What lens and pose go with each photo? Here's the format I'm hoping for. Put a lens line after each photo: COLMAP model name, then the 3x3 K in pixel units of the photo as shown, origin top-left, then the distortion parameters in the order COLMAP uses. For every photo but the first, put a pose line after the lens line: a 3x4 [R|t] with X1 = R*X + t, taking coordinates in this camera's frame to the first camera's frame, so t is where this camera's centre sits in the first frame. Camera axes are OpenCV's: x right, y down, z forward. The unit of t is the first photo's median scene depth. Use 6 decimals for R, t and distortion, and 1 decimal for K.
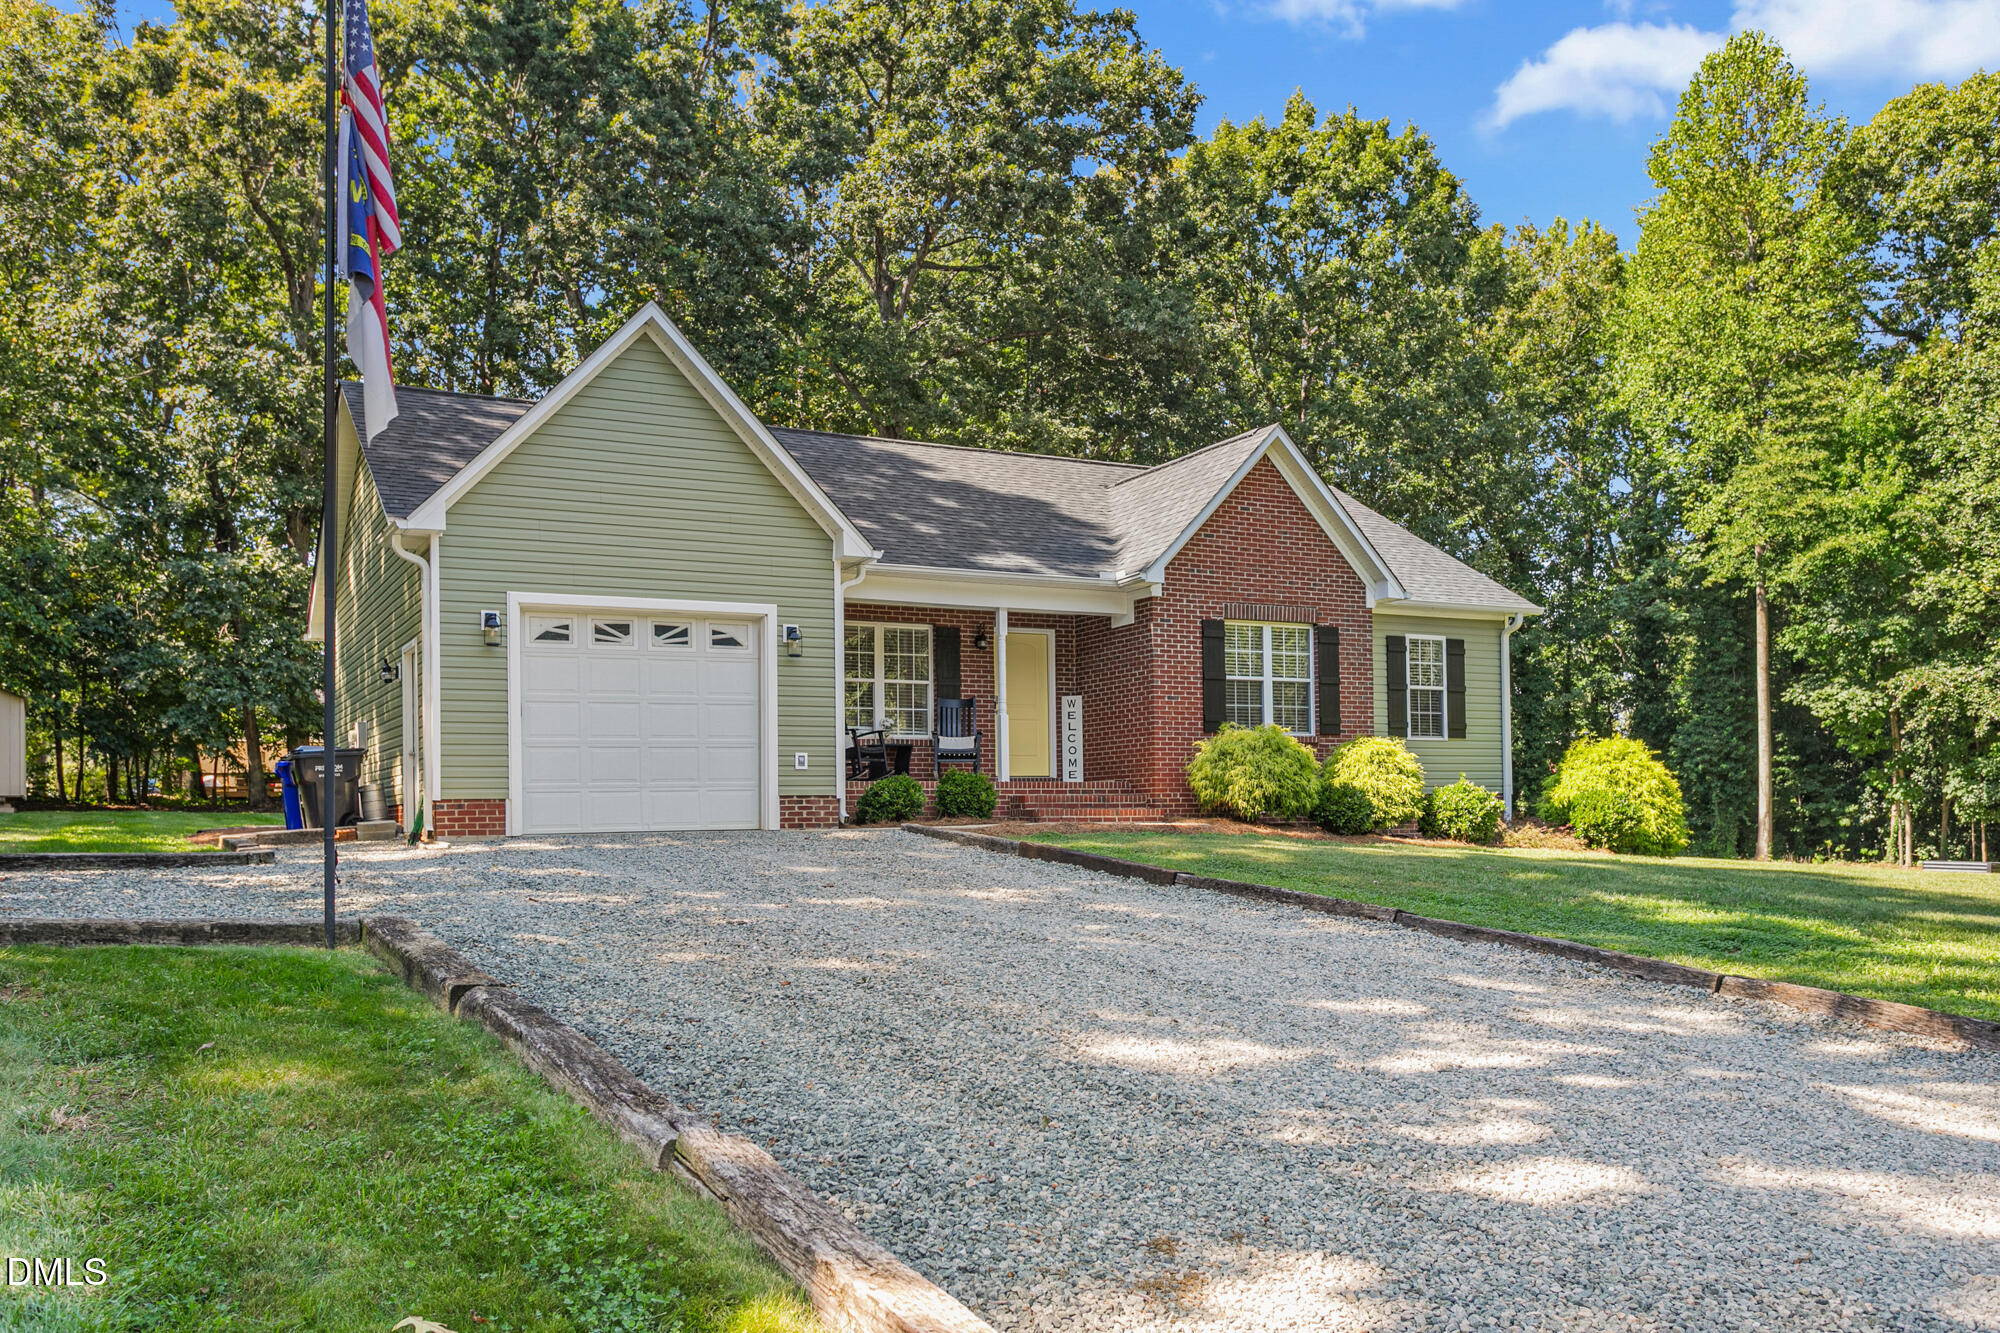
lens RADIAL K [[1648.9, 0, 999.7], [0, 1648.9, 664.2], [0, 0, 1]] dist [0.010412, -0.009976]
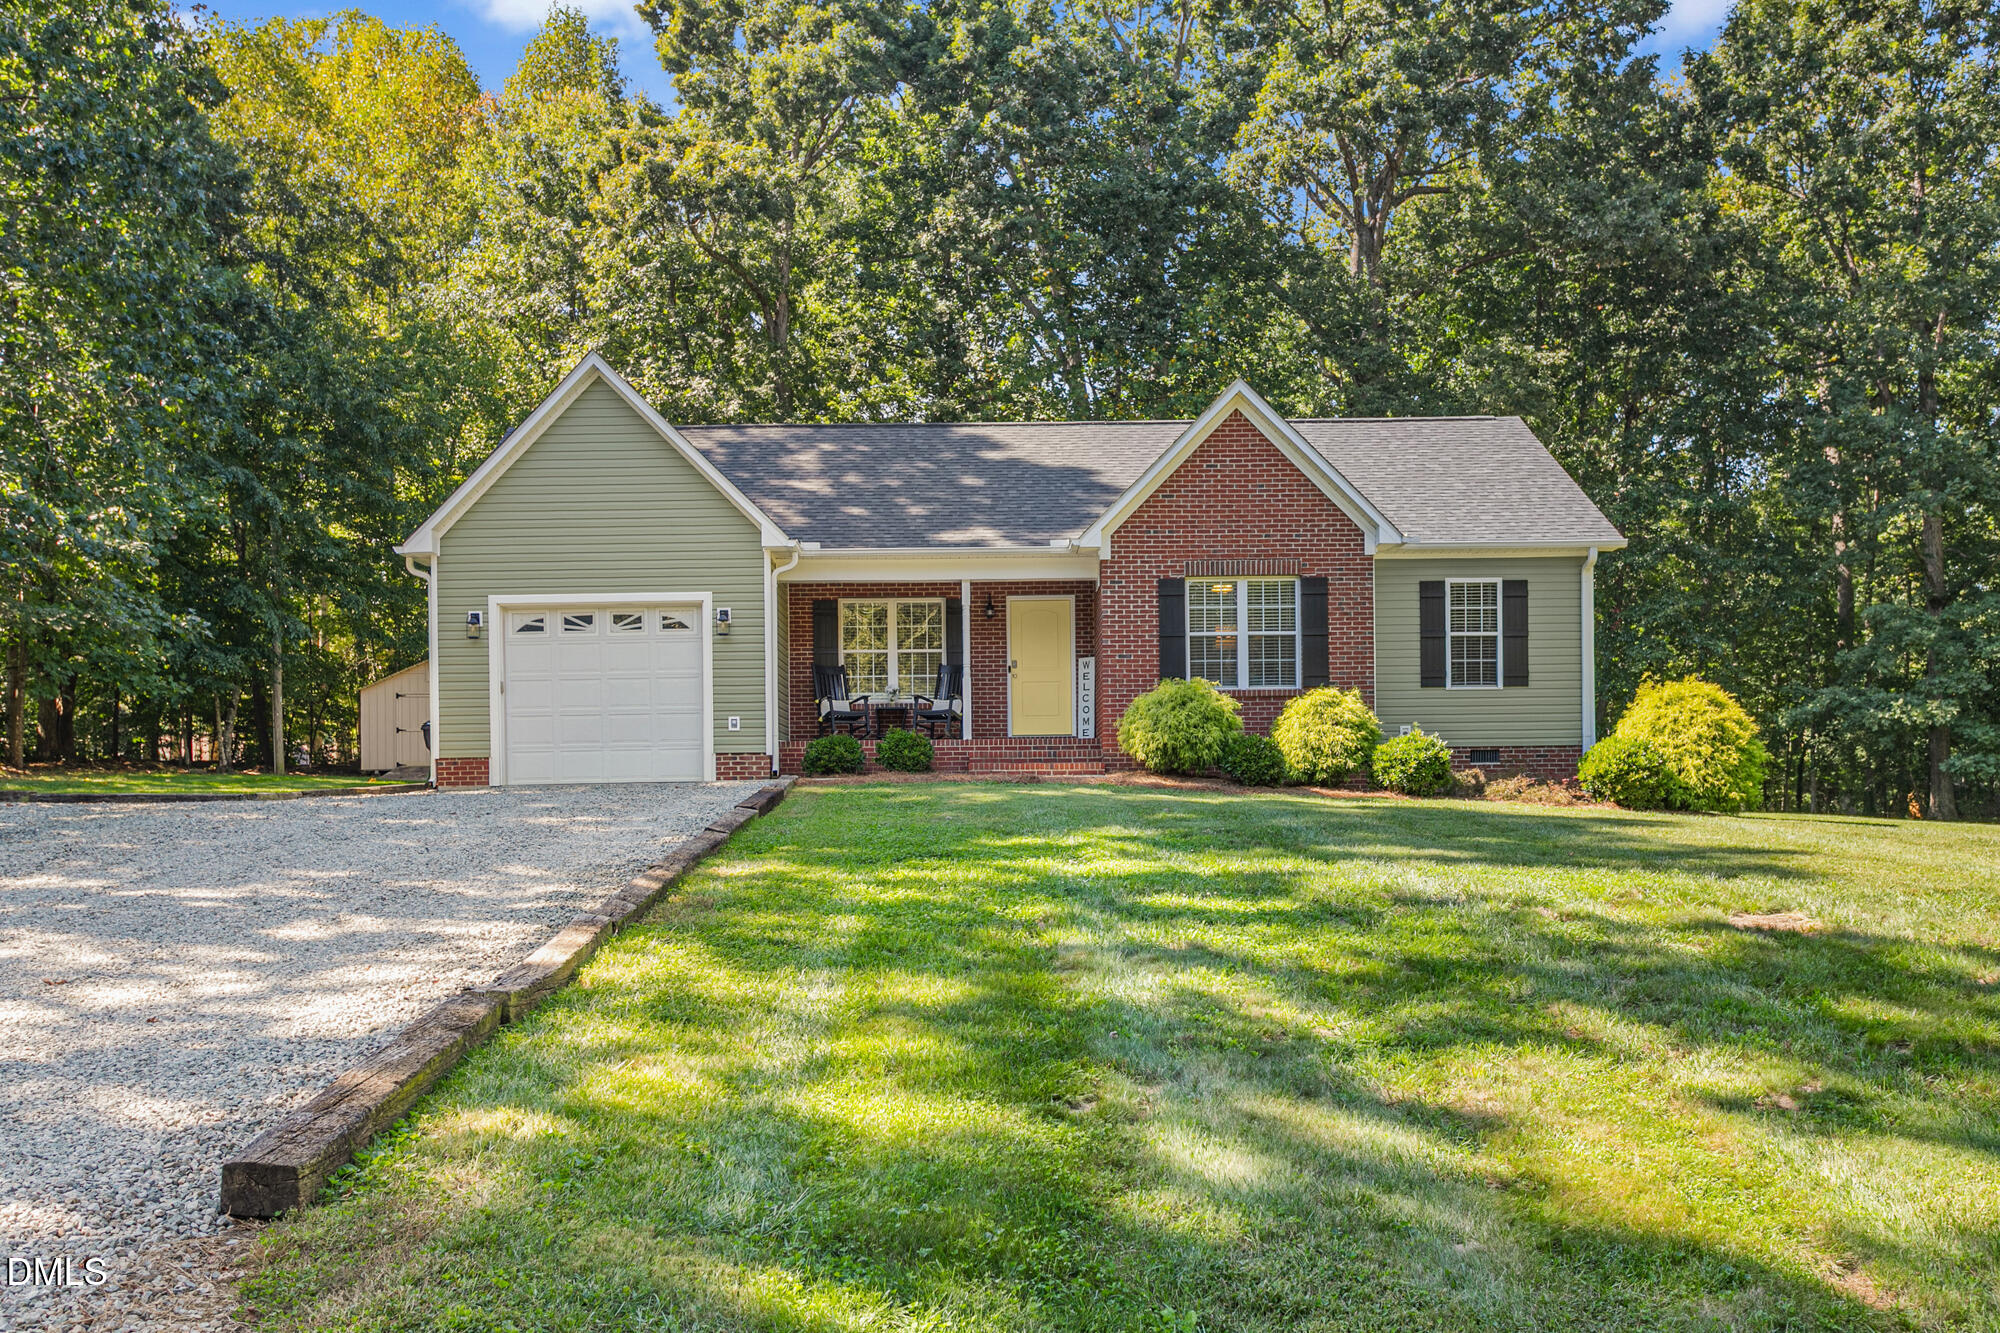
lens RADIAL K [[1810.0, 0, 998.0], [0, 1810.0, 674.3], [0, 0, 1]] dist [0.009637, 0.000130]
pose [[0.883565, -0.033616, -0.467101, 0.549329], [0.044902, 0.998906, 0.013046, 0.012846], [0.466151, -0.032501, 0.884108, -0.045031]]
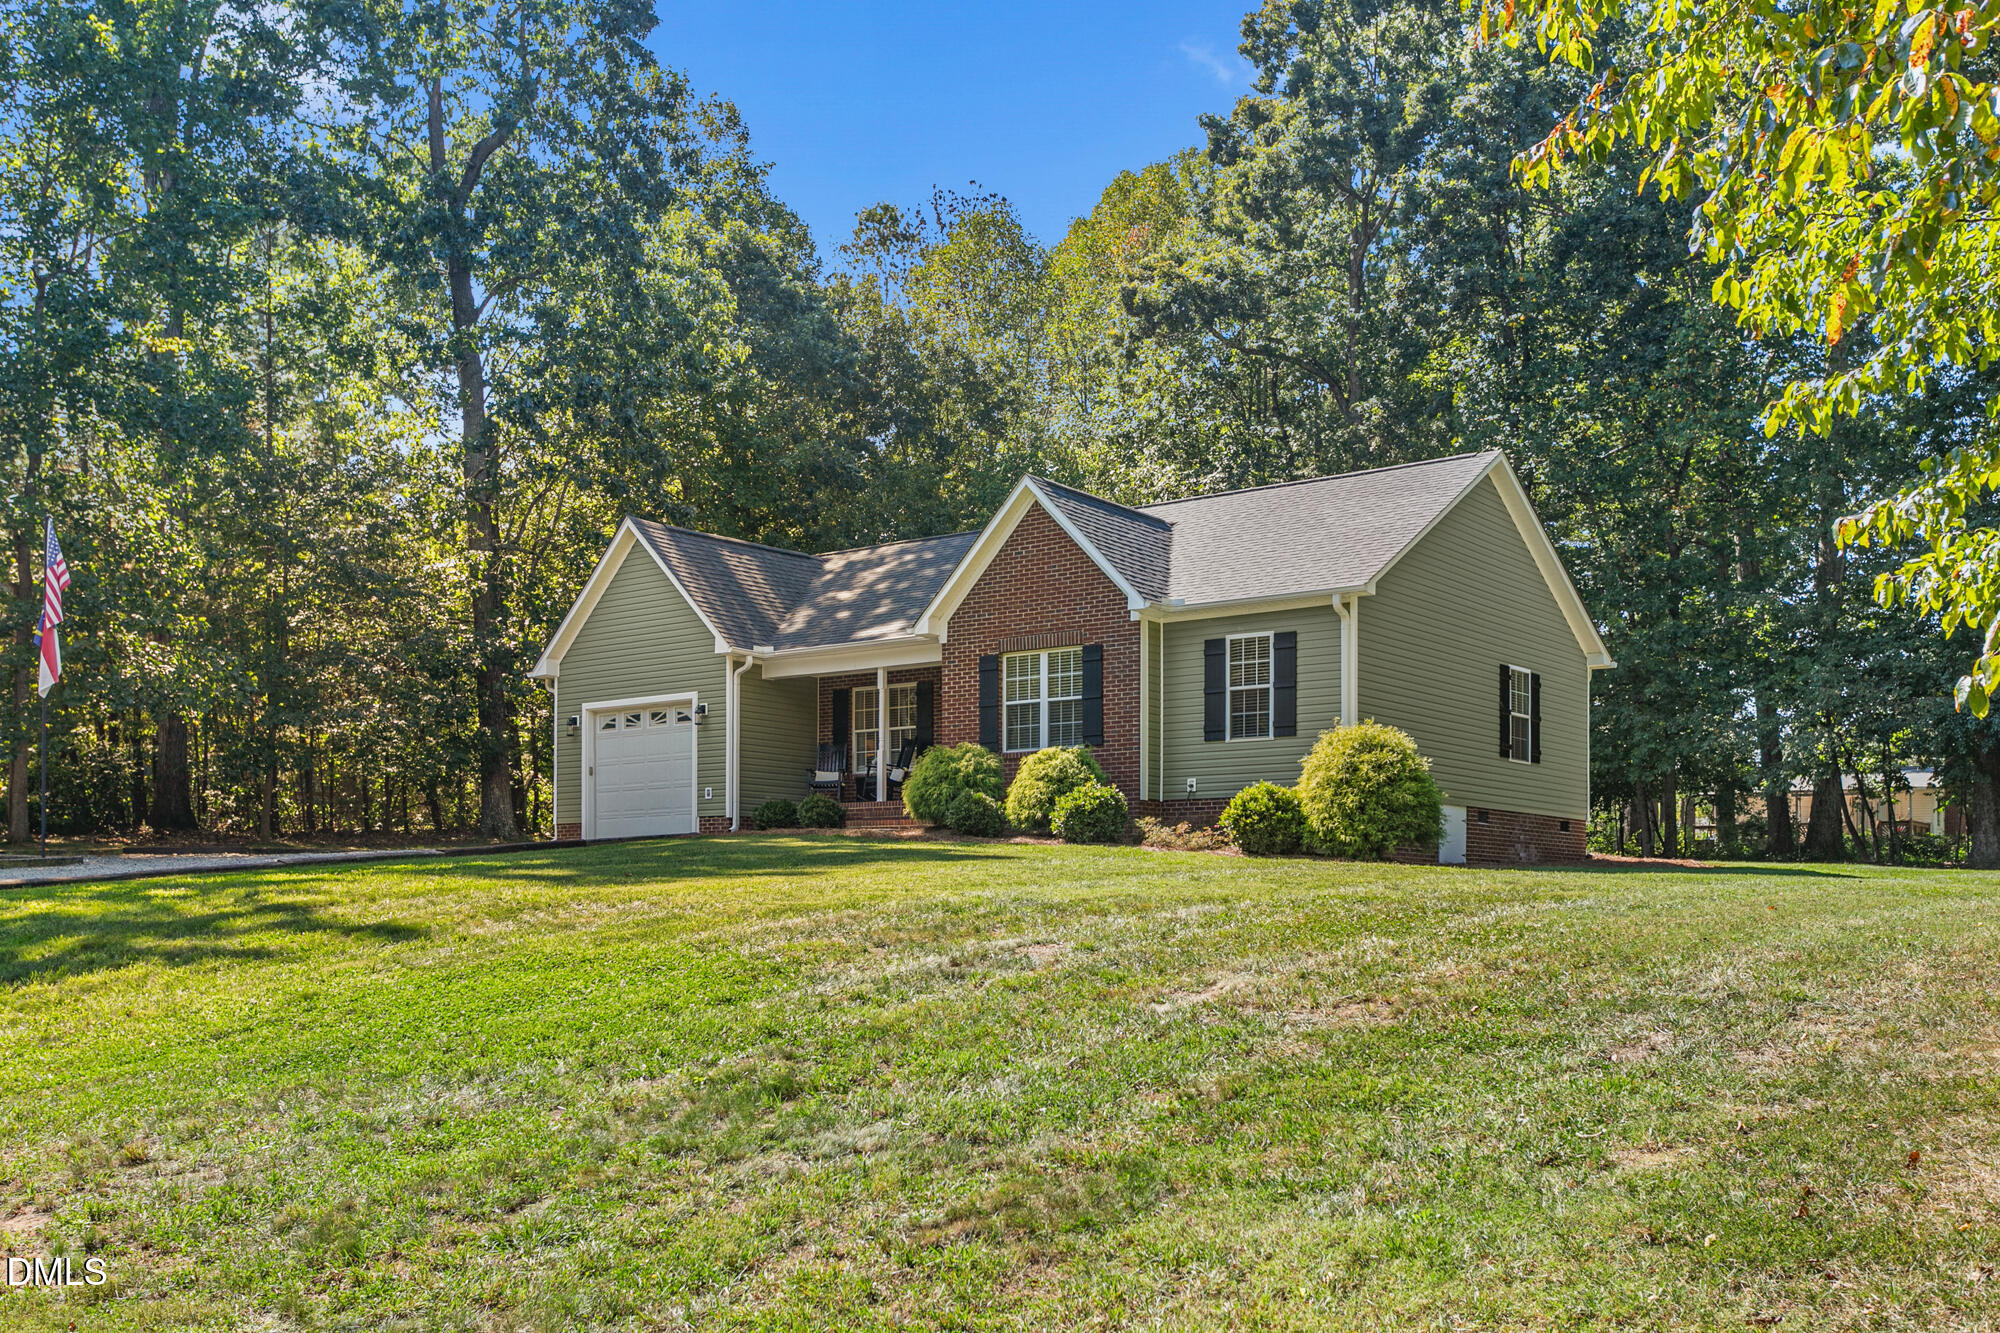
lens RADIAL K [[1952.4, 0, 1000.3], [0, 1952.4, 665.8], [0, 0, 1]] dist [-0.018438, 0.000000]
pose [[0.411432, -0.102948, -0.905608, 1.359250], [0.081953, 0.993754, -0.075735, 0.084076], [0.907748, -0.043058, 0.417300, 0.426405]]
